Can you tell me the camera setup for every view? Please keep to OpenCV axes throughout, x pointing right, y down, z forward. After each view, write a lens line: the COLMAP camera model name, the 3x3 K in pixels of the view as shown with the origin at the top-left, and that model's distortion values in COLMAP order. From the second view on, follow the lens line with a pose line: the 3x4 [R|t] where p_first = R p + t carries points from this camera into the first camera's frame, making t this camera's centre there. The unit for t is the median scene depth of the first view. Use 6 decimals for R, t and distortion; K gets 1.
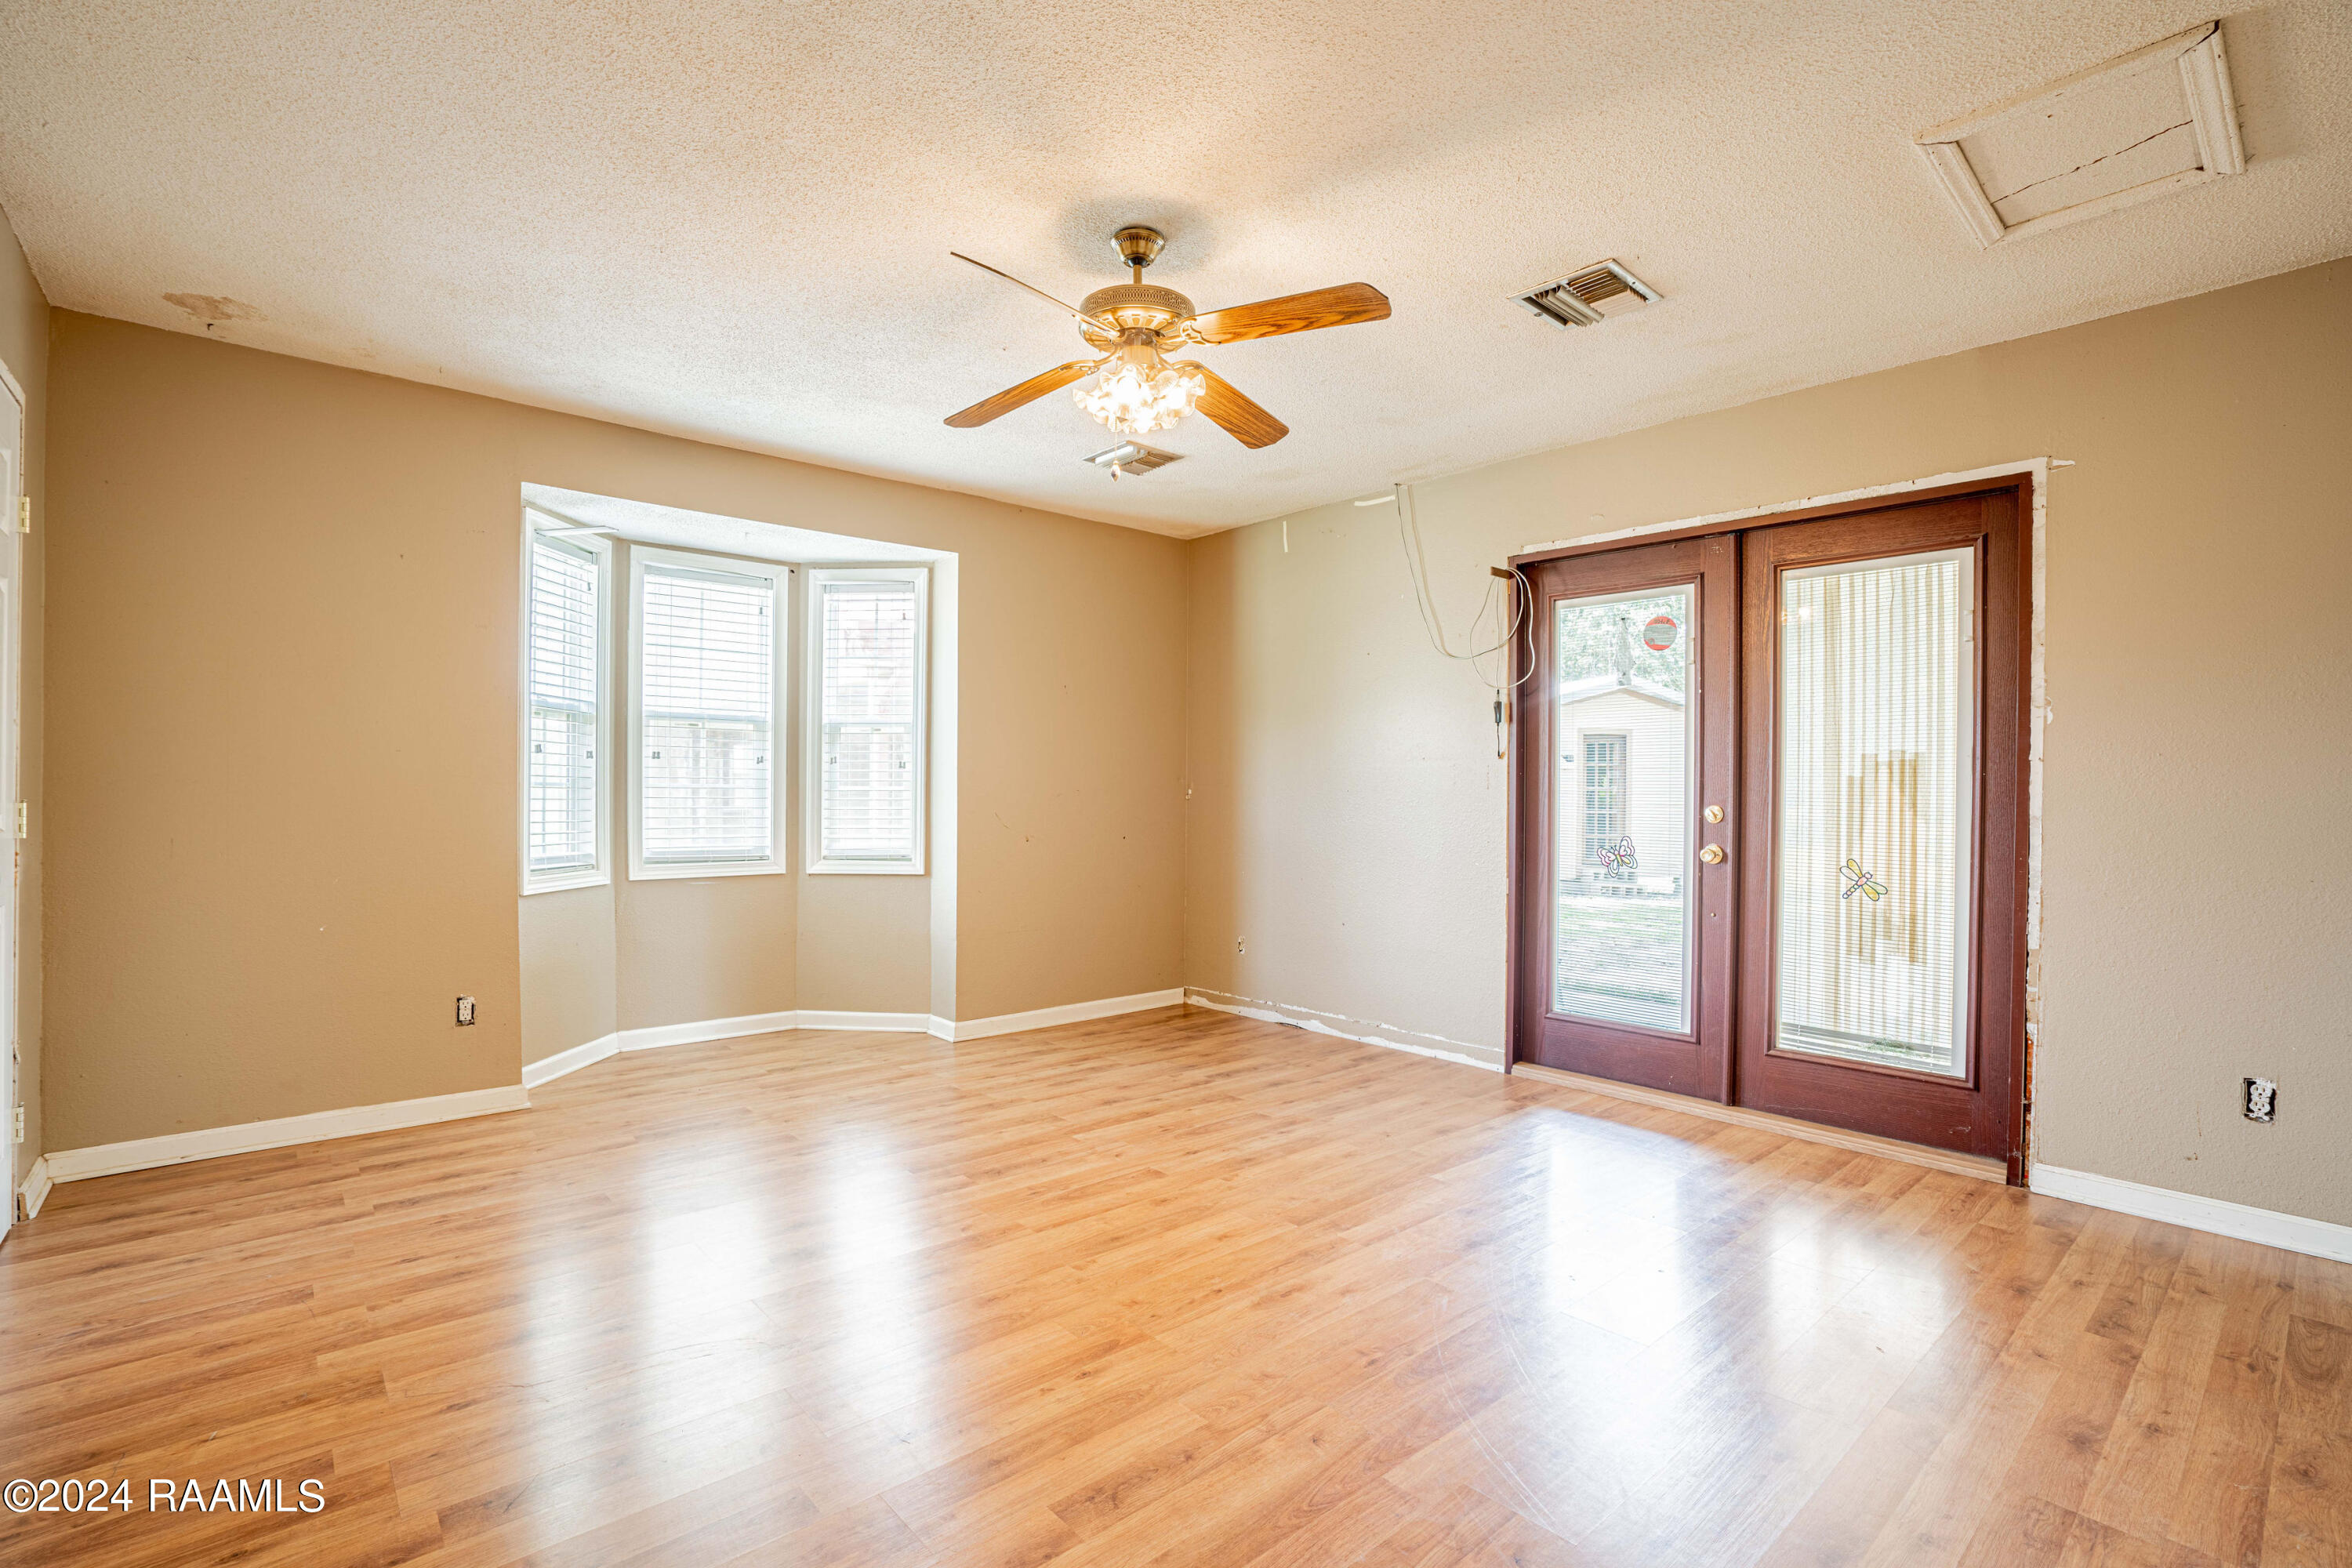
lens RADIAL K [[1110.1, 0, 1179.4], [0, 1110.1, 792.3], [0, 0, 1]] dist [-0.016335, 0.000979]
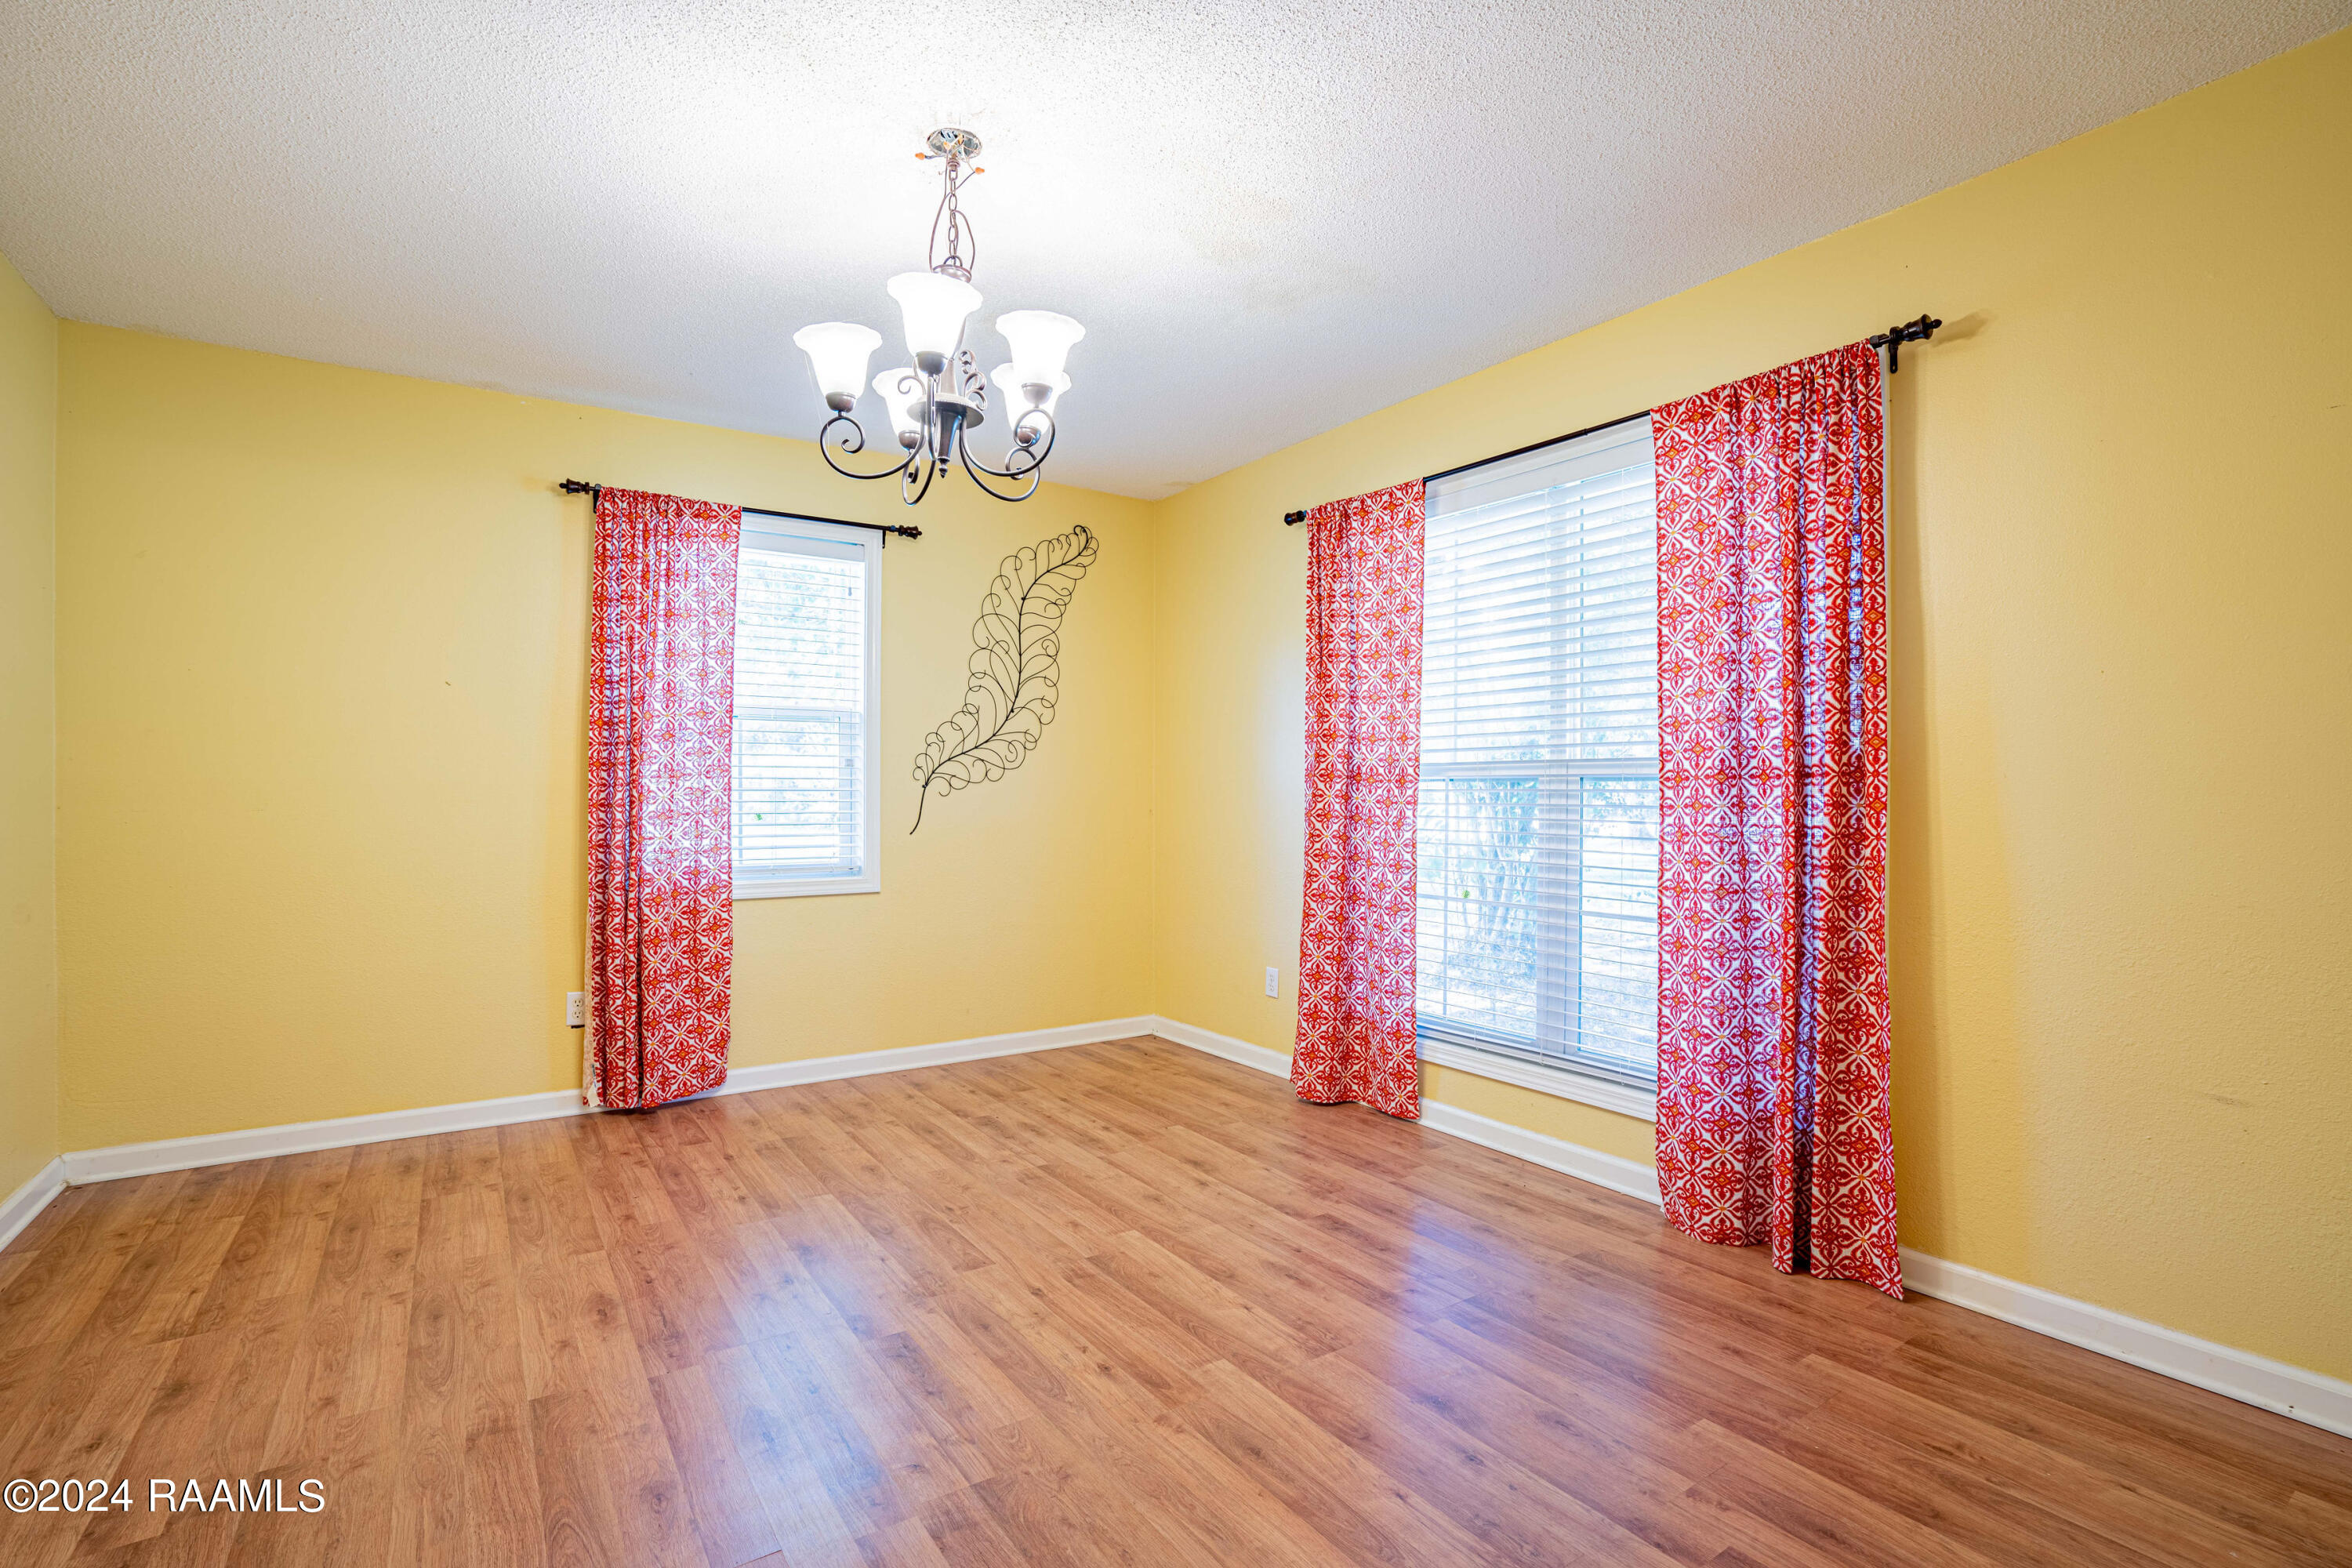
lens RADIAL K [[1110.1, 0, 1179.5], [0, 1110.1, 787.5], [0, 0, 1]] dist [-0.016335, 0.000979]
pose [[-0.140174, -0.019877, -0.989927, 0.674928], [-0.002780, 0.999802, -0.019682, 0.008578], [0.990123, -0.000007, -0.140201, 1.118767]]
